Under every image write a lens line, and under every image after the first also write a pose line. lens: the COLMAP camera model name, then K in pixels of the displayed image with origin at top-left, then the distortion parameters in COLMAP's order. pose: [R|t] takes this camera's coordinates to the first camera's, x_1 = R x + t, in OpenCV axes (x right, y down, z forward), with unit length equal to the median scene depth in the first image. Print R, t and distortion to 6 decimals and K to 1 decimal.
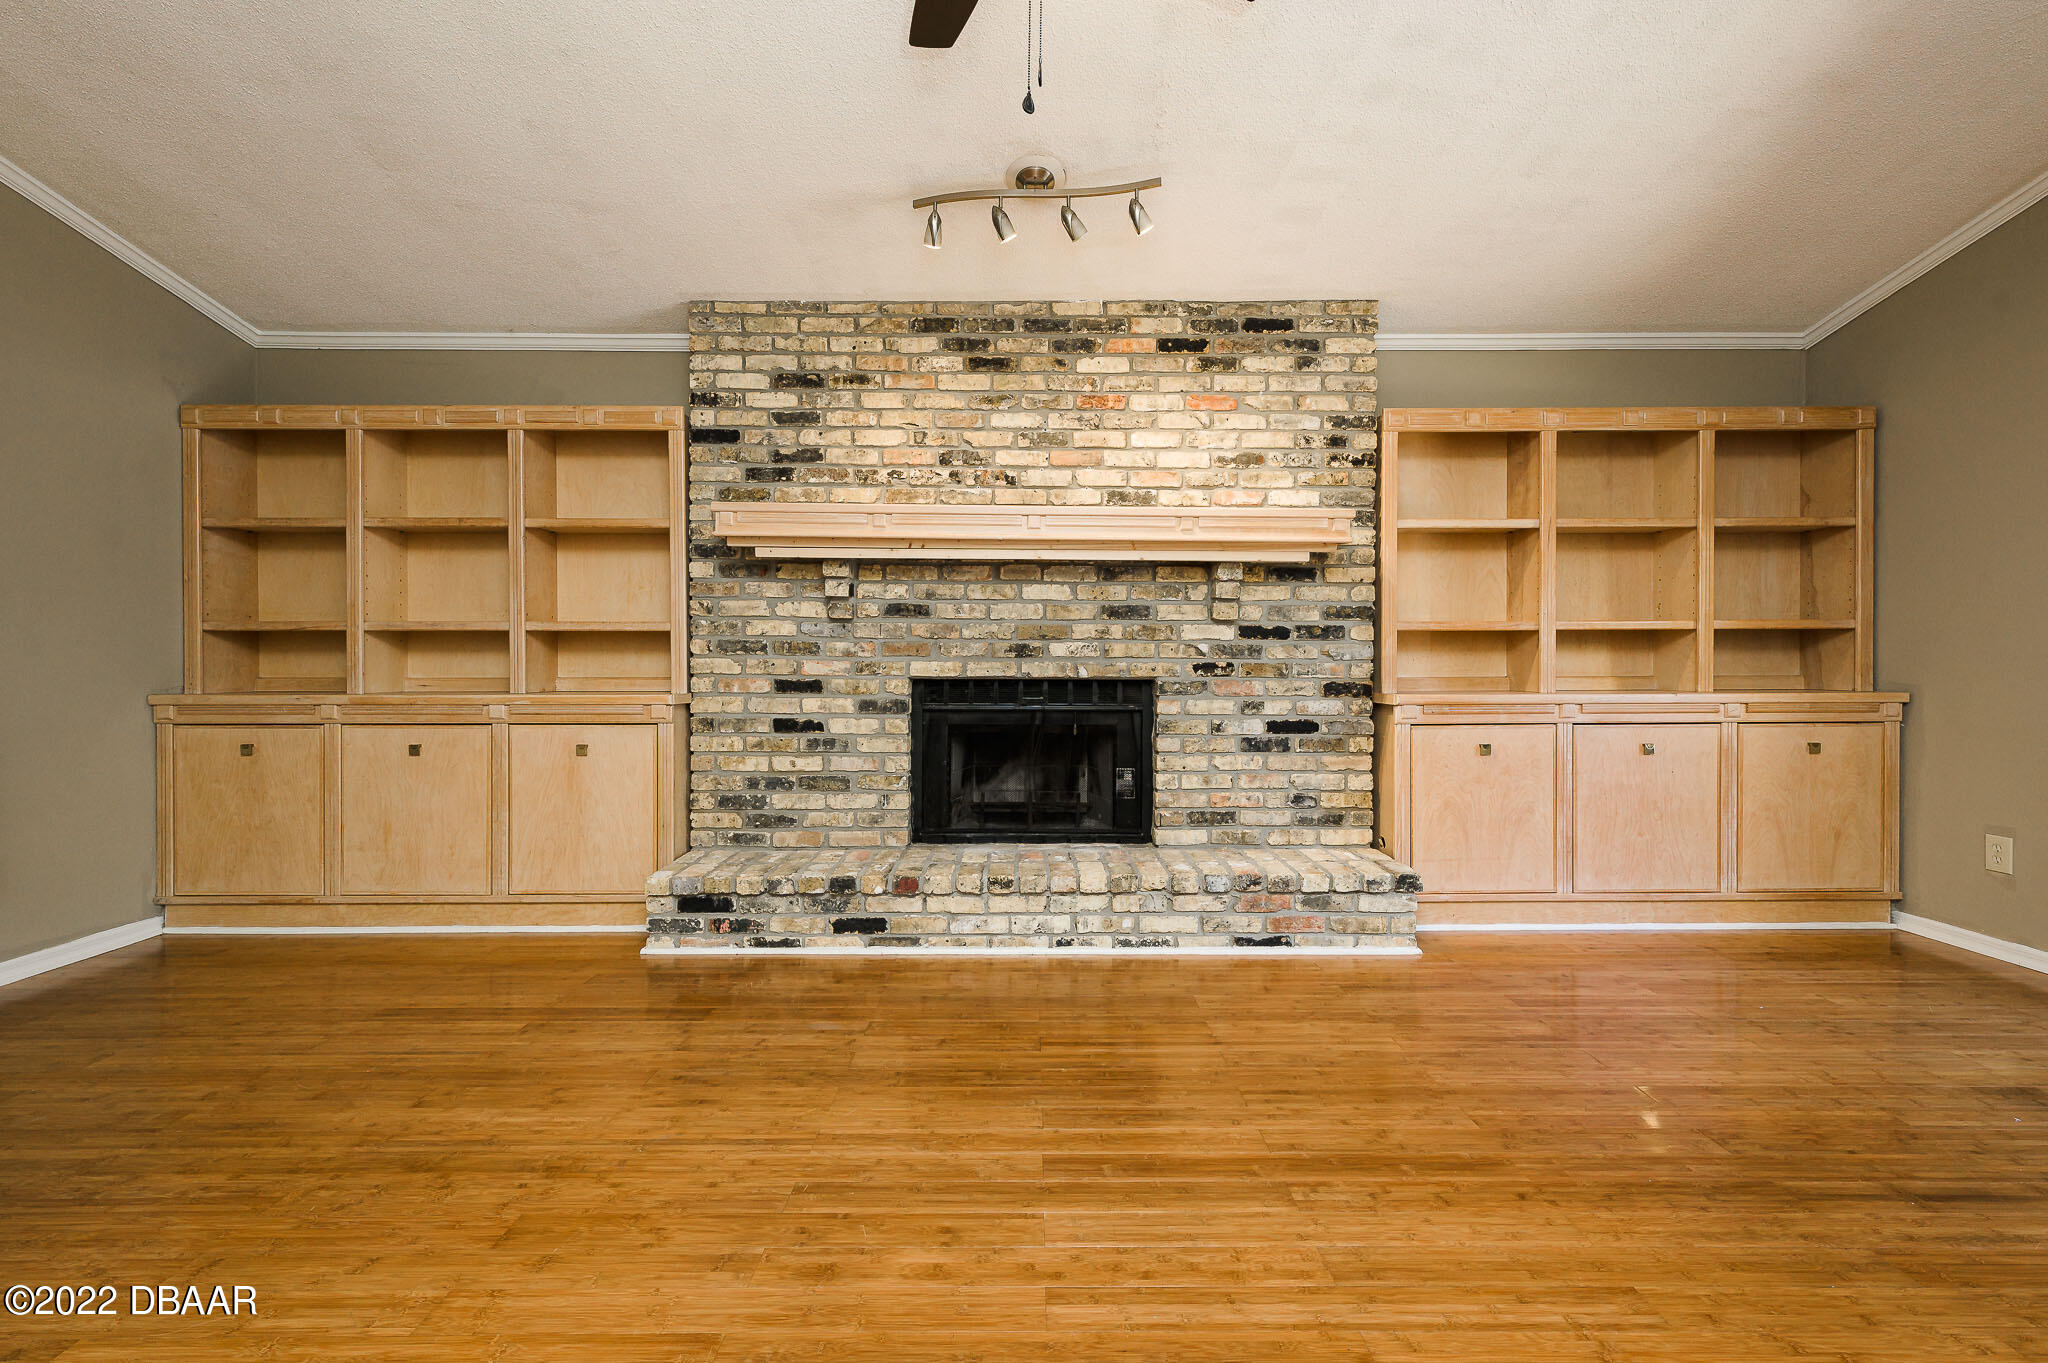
lens RADIAL K [[857.5, 0, 1018.5], [0, 857.5, 669.5], [0, 0, 1]] dist [0.004408, 0.000350]
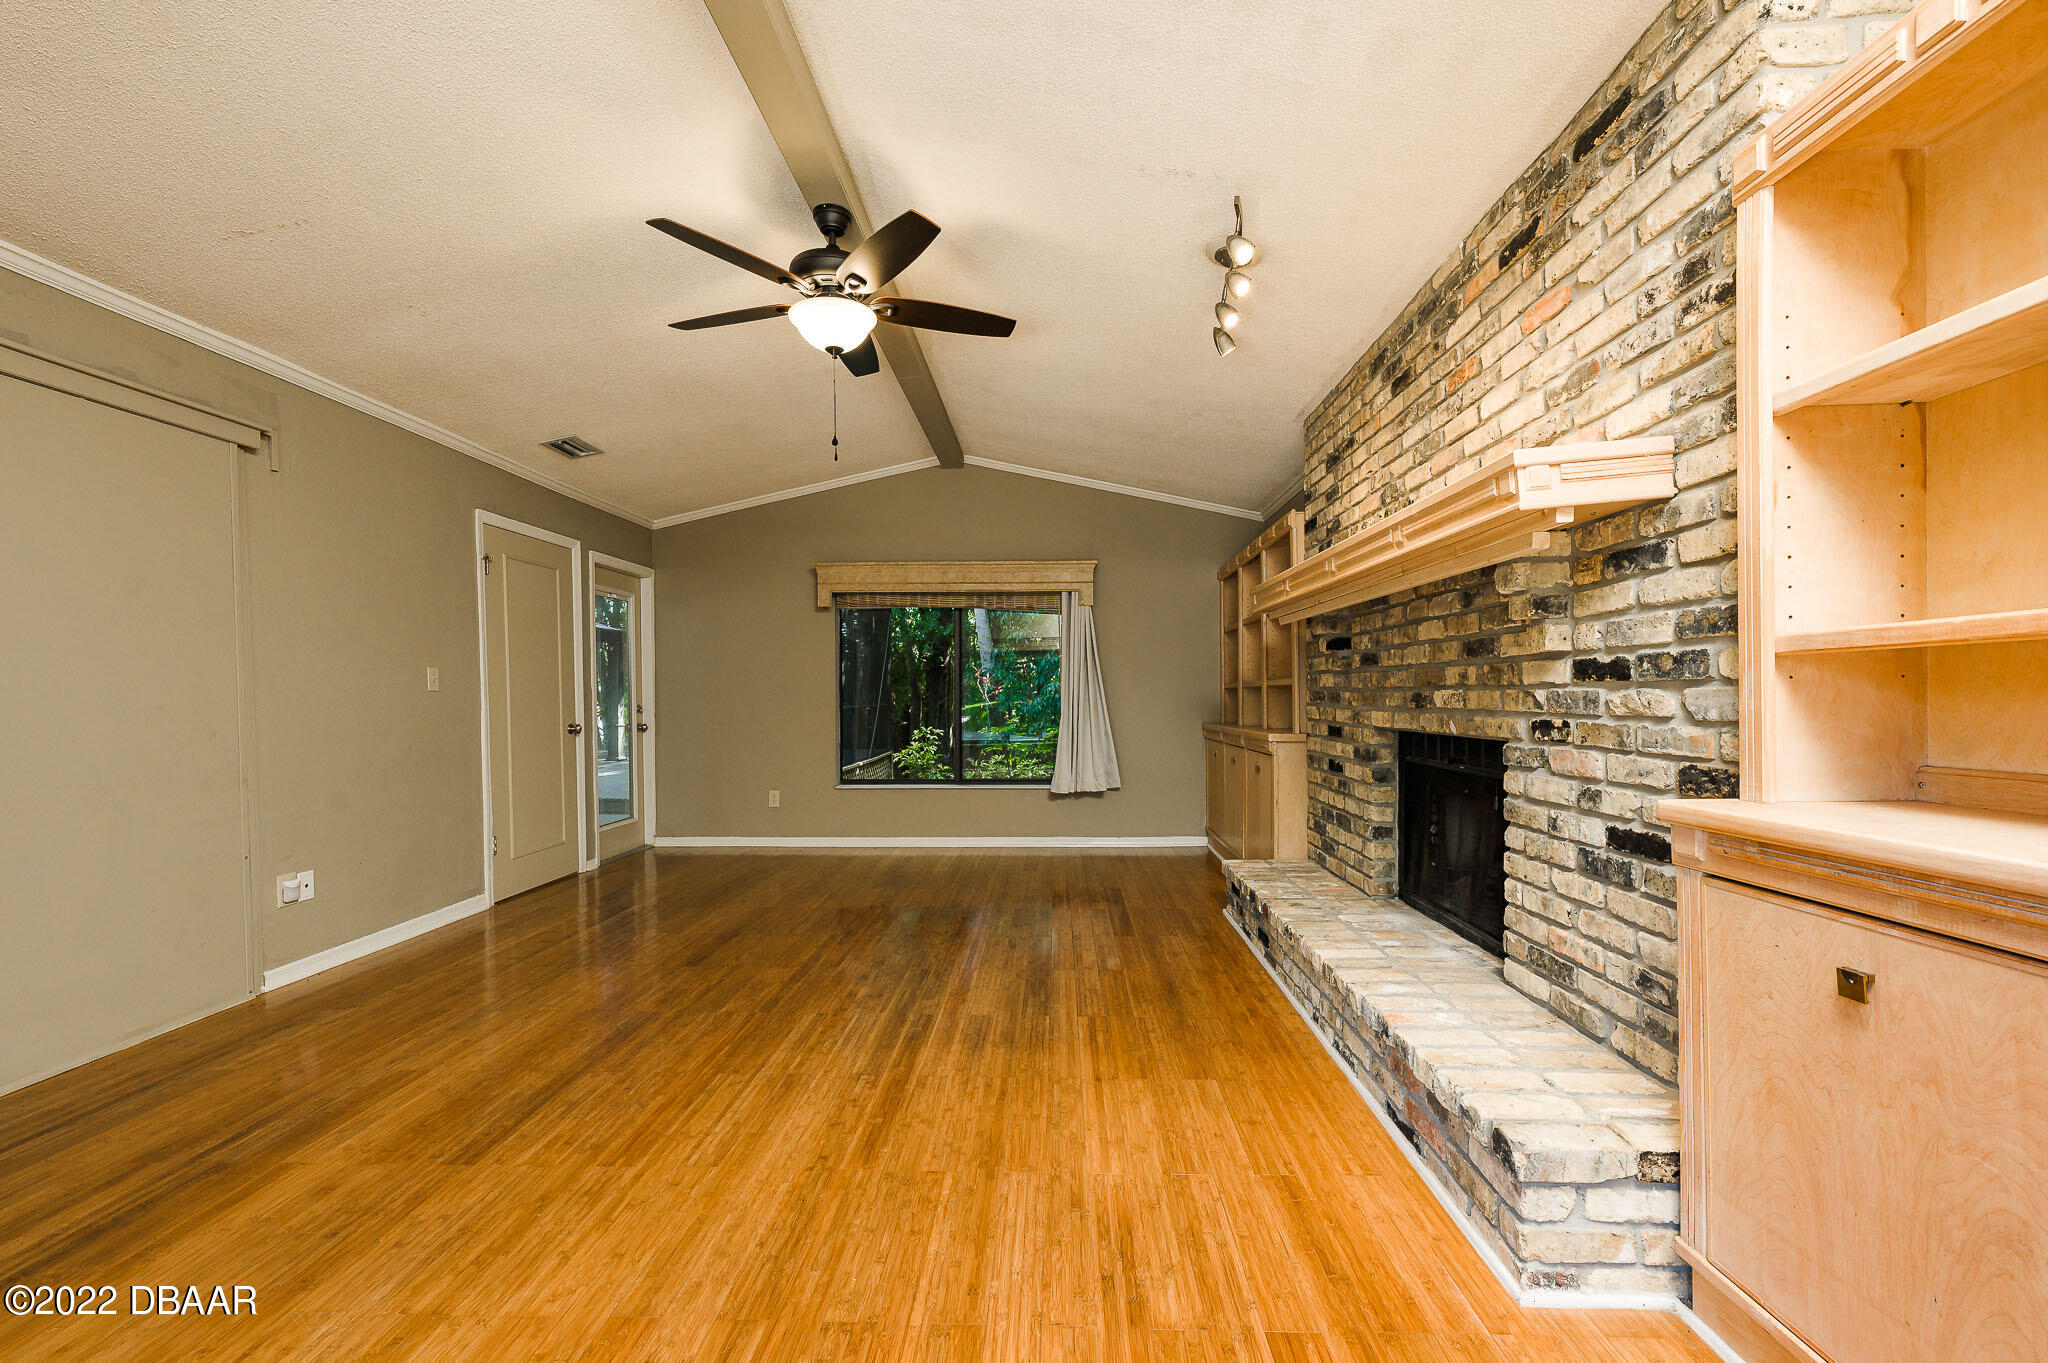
lens RADIAL K [[821.3, 0, 1030.8], [0, 821.3, 708.5], [0, 0, 1]] dist [0.002580, -0.000056]
pose [[-0.018383, 0.012029, -0.999759, 0.840723], [0.002592, 0.999925, 0.011984, -0.025016], [0.999828, -0.002371, -0.018413, 0.630969]]
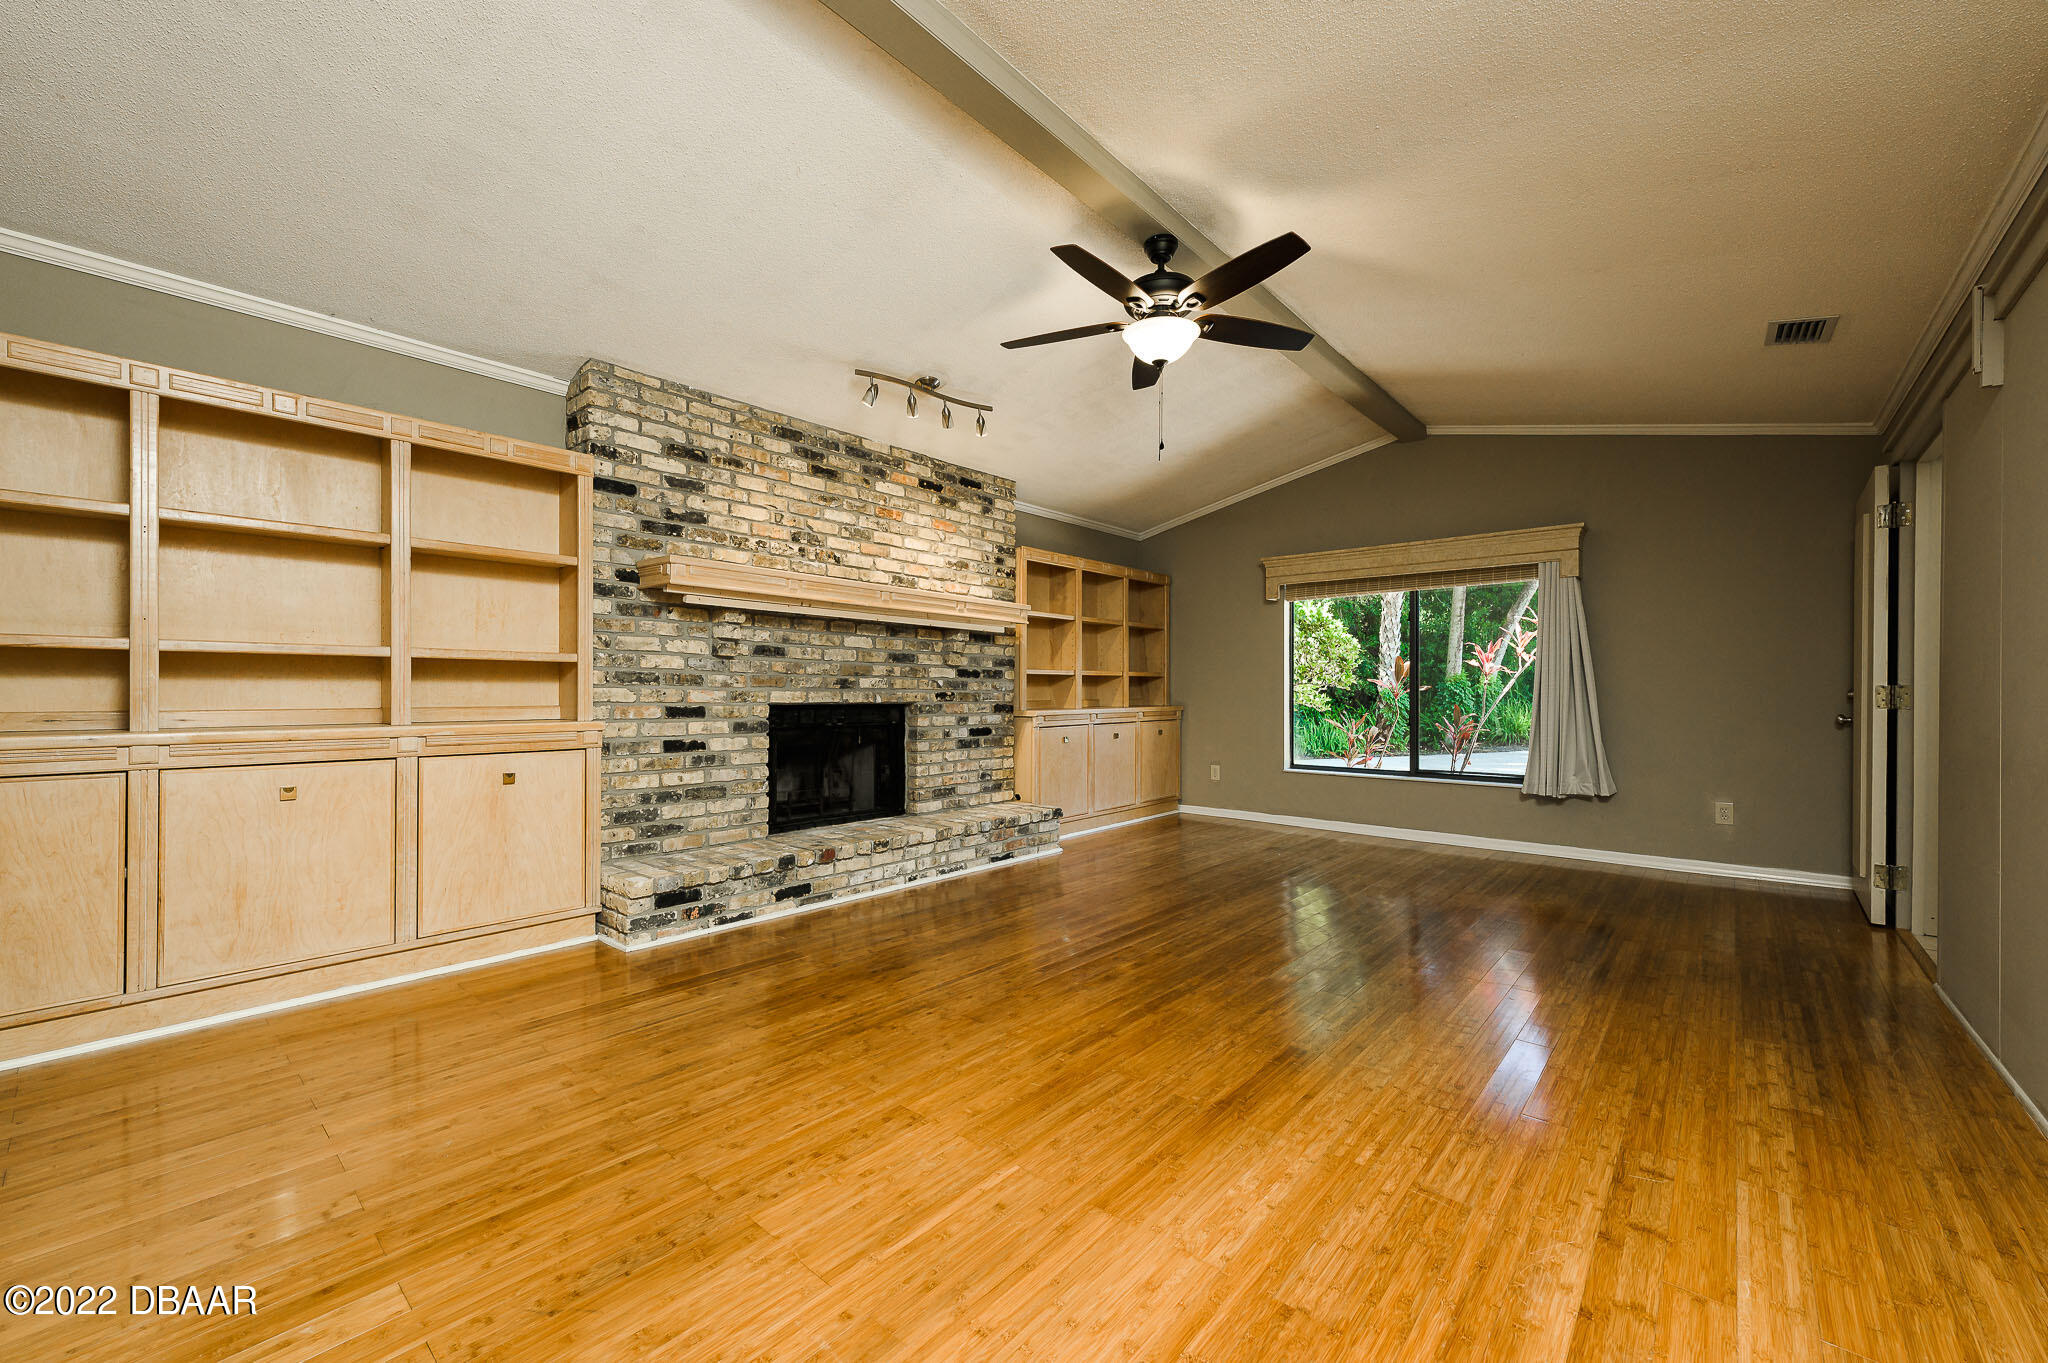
lens RADIAL K [[821.3, 0, 1001.5], [0, 821.3, 688.4], [0, 0, 1]] dist [0.002580, -0.000056]
pose [[0.670023, 0.004462, 0.742327, -0.813928], [0.003449, 0.999952, -0.009124, -0.001217], [-0.742333, 0.008674, 0.669975, -0.076107]]
